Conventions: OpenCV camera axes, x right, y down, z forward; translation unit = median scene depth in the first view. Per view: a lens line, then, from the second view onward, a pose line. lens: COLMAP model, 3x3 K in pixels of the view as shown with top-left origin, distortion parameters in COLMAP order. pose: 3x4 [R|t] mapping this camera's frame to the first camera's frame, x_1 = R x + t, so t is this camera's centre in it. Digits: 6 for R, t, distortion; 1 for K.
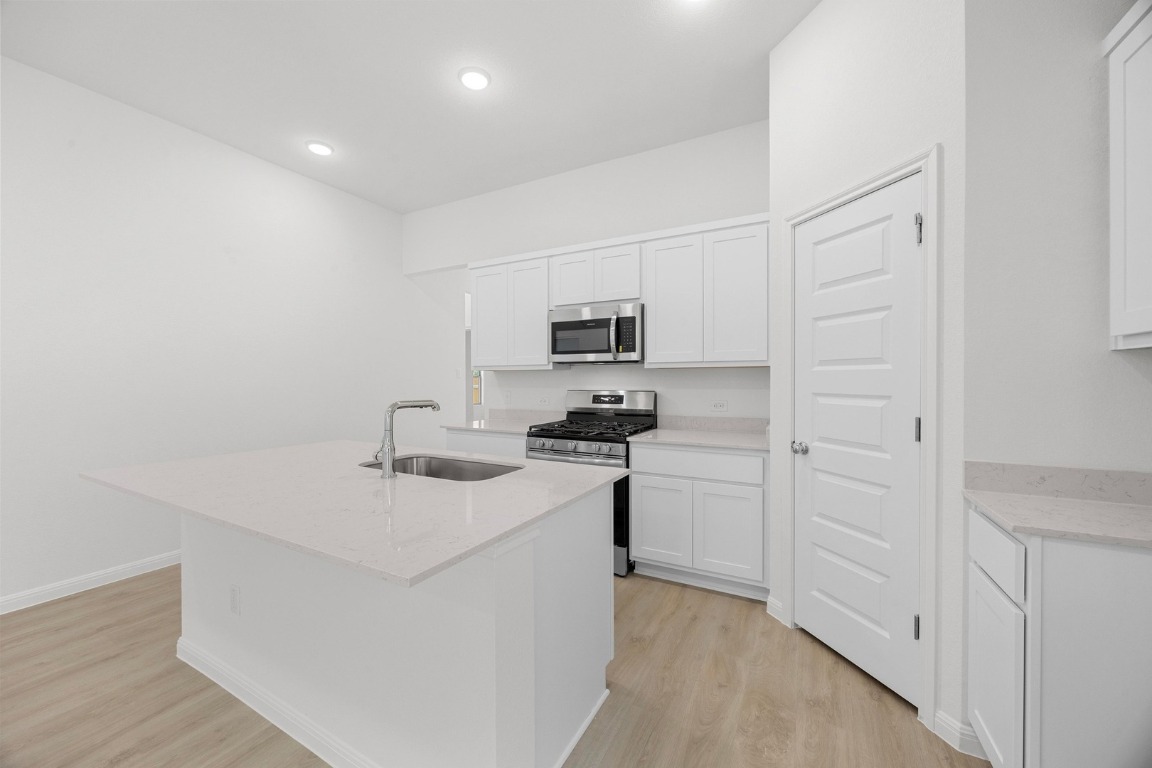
lens RADIAL K [[429.2, 0, 573.3], [0, 429.2, 380.8], [0, 0, 1]] dist [0.000692, 0.000114]
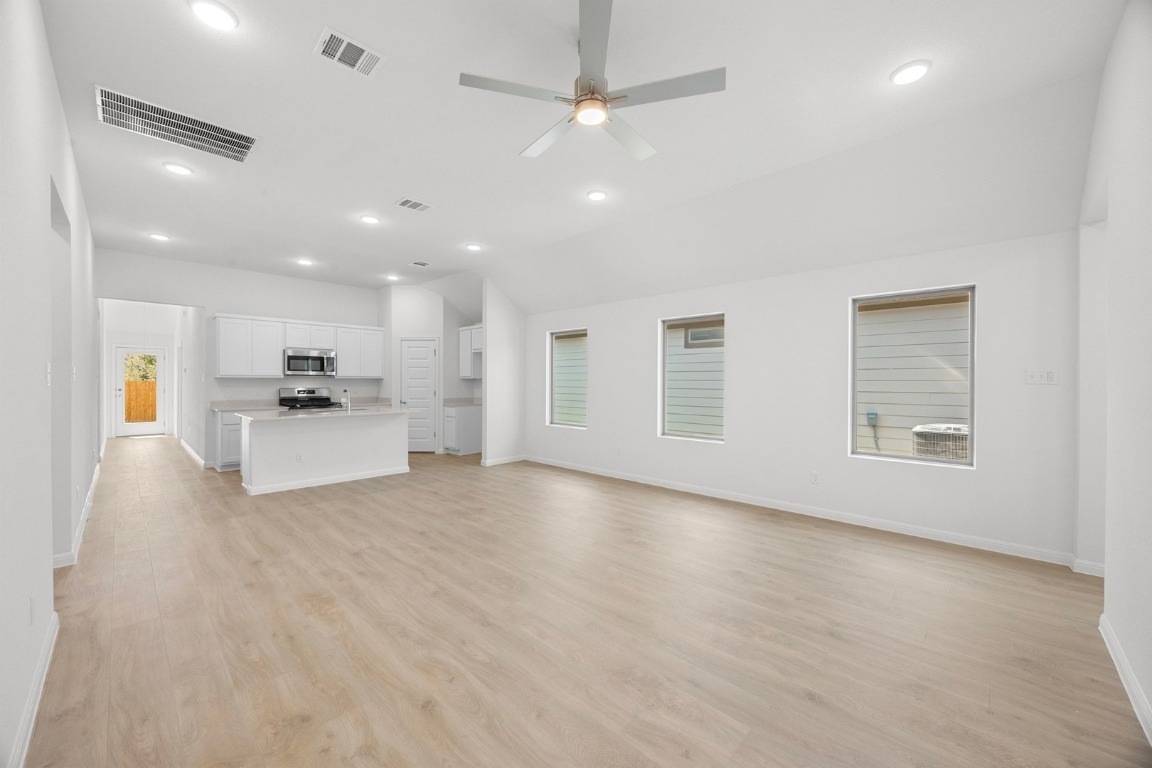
lens RADIAL K [[429.2, 0, 573.3], [0, 429.2, 380.8], [0, 0, 1]] dist [0.000692, 0.000114]
pose [[0.267295, 0.000049, 0.963615, -1.739979], [-0.000626, 1.000000, 0.000123, -0.015380], [-0.963615, -0.000636, 0.267295, -0.909959]]
